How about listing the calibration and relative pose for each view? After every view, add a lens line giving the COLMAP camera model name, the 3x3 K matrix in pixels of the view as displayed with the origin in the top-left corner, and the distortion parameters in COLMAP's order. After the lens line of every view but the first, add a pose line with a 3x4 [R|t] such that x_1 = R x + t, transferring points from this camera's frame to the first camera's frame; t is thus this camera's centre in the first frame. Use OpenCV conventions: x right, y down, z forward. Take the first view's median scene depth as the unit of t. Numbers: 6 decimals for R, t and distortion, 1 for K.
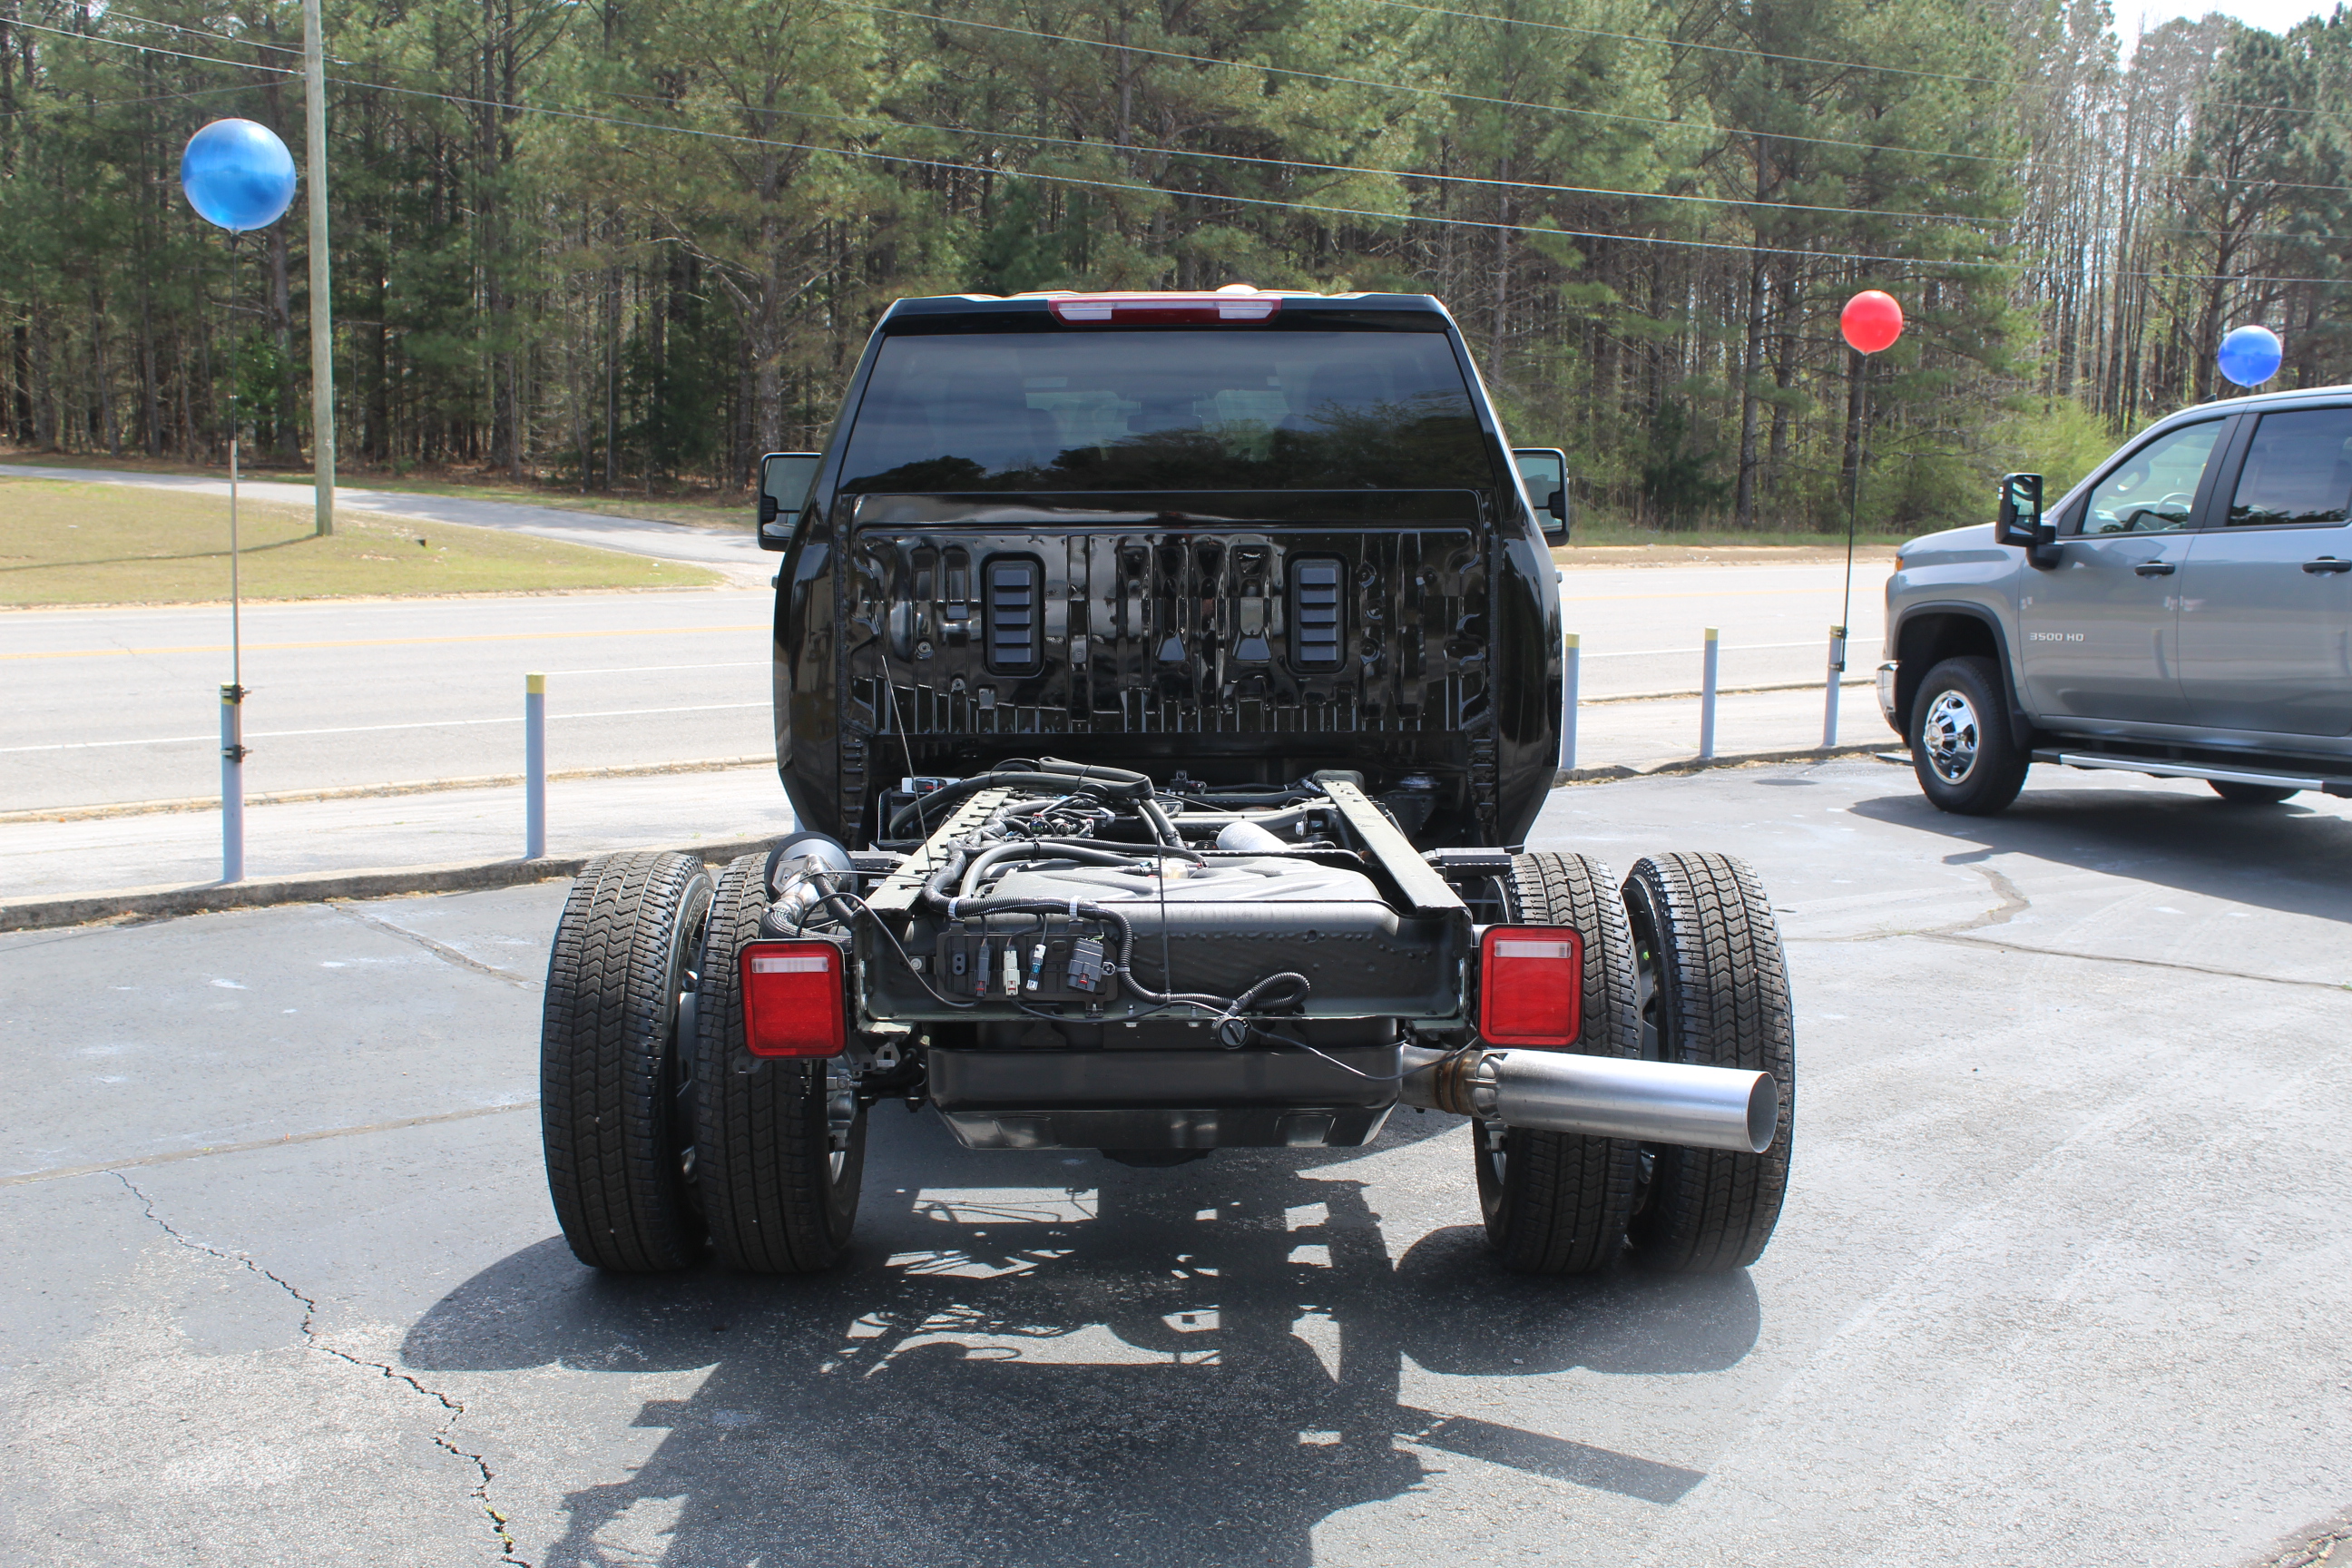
lens RADIAL K [[2508.1, 0, 1176.0], [0, 2508.1, 784.0], [0, 0, 1]] dist [-0.085021, 0.046816]
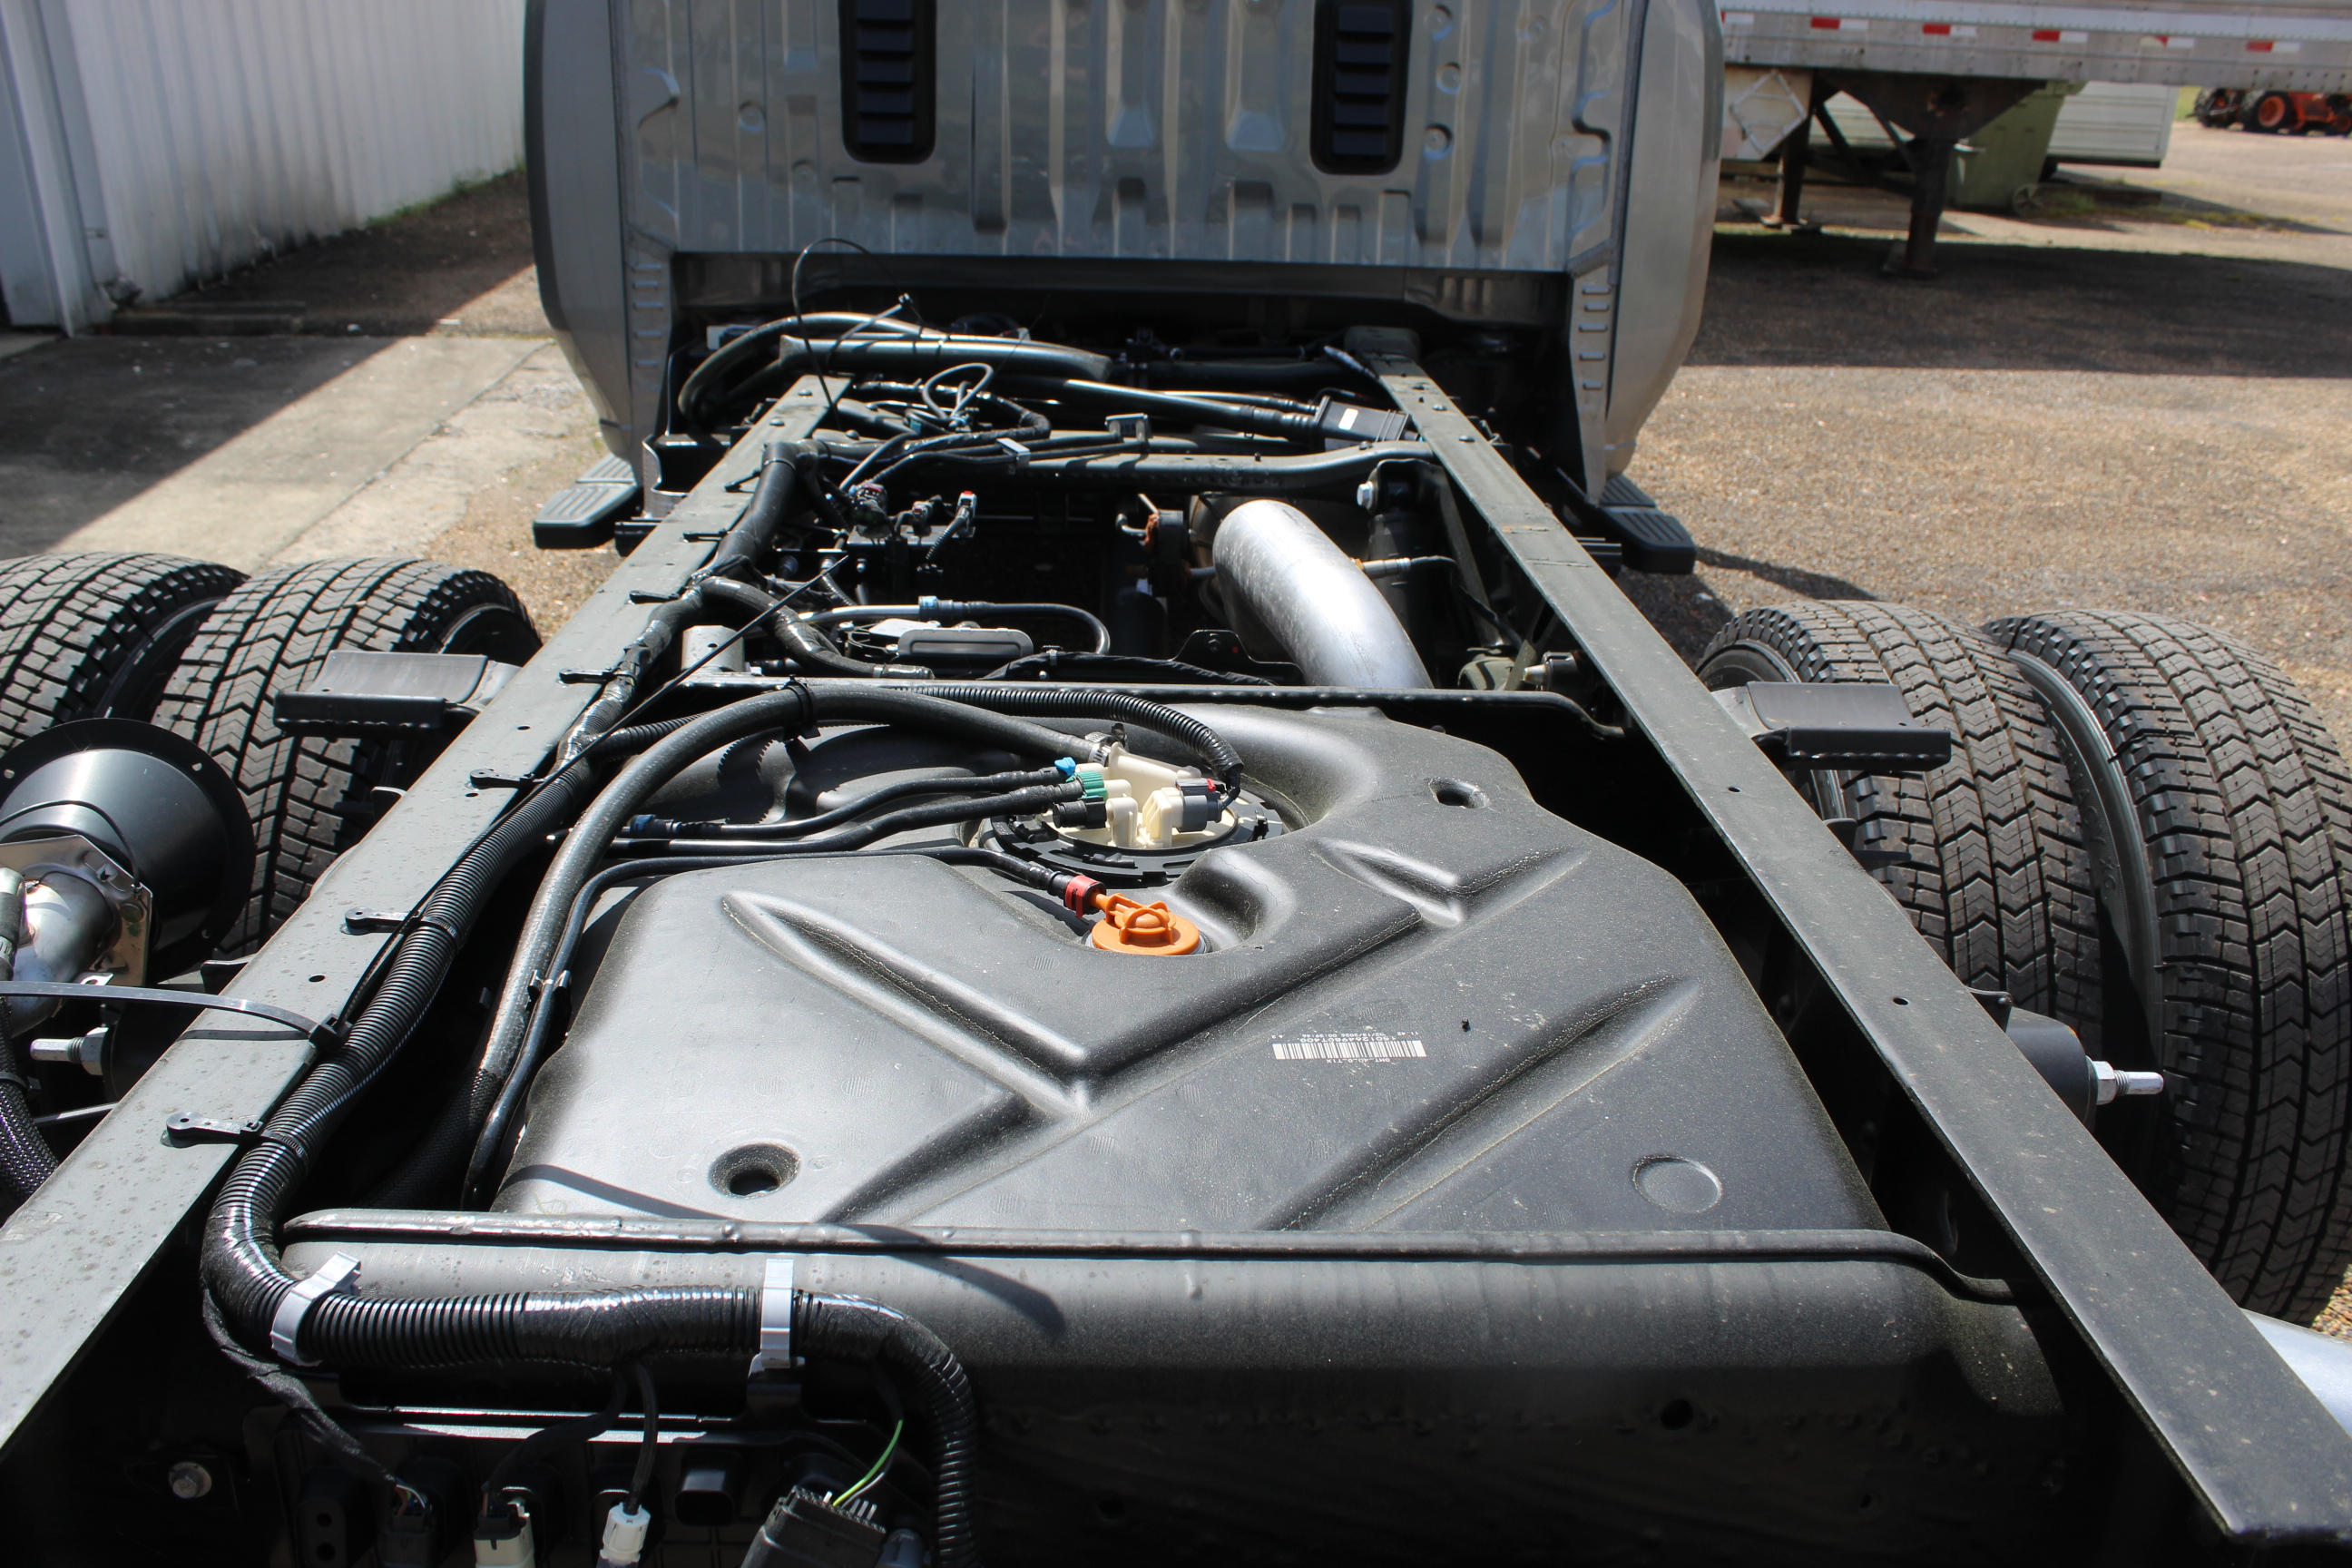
lens RADIAL K [[1978.3, 0, 1200.9], [0, 1978.3, 779.5], [0, 0, 1]] dist [-0.165357, 0.153114]
pose [[0.999322, 0.001419, 0.036802, -0.001638], [-0.011593, 0.960581, 0.277759, -0.040862], [-0.034957, -0.277997, 0.959946, 0.575058]]
